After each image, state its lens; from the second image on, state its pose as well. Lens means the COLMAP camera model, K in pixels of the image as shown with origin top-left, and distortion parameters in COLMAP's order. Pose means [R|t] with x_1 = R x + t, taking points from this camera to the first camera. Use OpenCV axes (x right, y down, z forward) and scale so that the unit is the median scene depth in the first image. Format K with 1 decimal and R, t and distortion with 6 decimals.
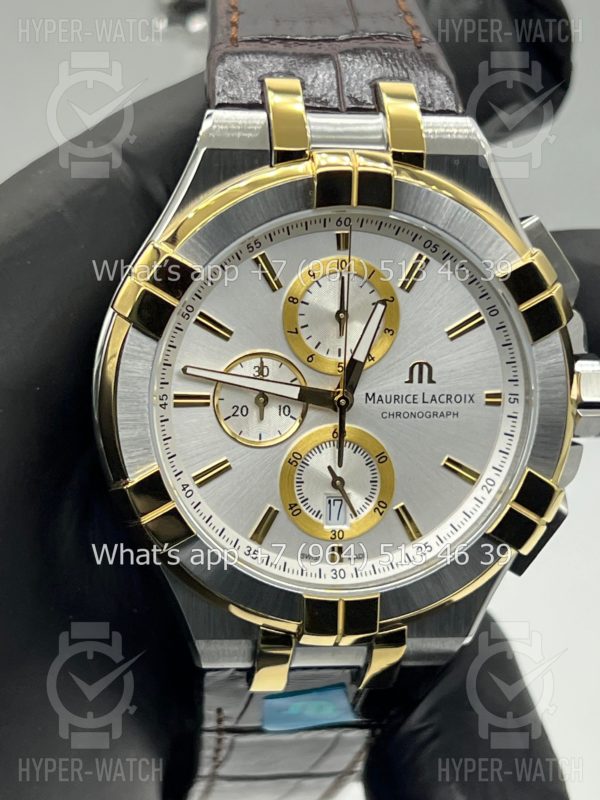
lens RADIAL K [[1887.9, 0, 297.0], [0, 1887.9, 405.2], [0, 0, 1]] dist [0.280742, 0.000000]
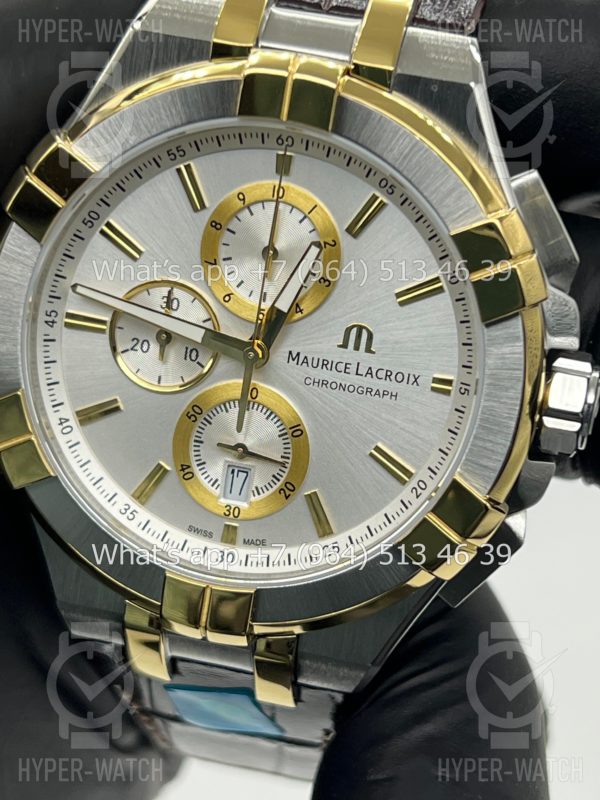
lens RADIAL K [[1887.9, 0, 301.5], [0, 1887.9, 403.1], [0, 0, 1]] dist [0.280742, 0.000000]
pose [[0.939176, 0.177219, -0.294181, 0.292371], [-0.174779, 0.983993, 0.034790, -0.013719], [0.295638, 0.018743, 0.955116, 0.207363]]
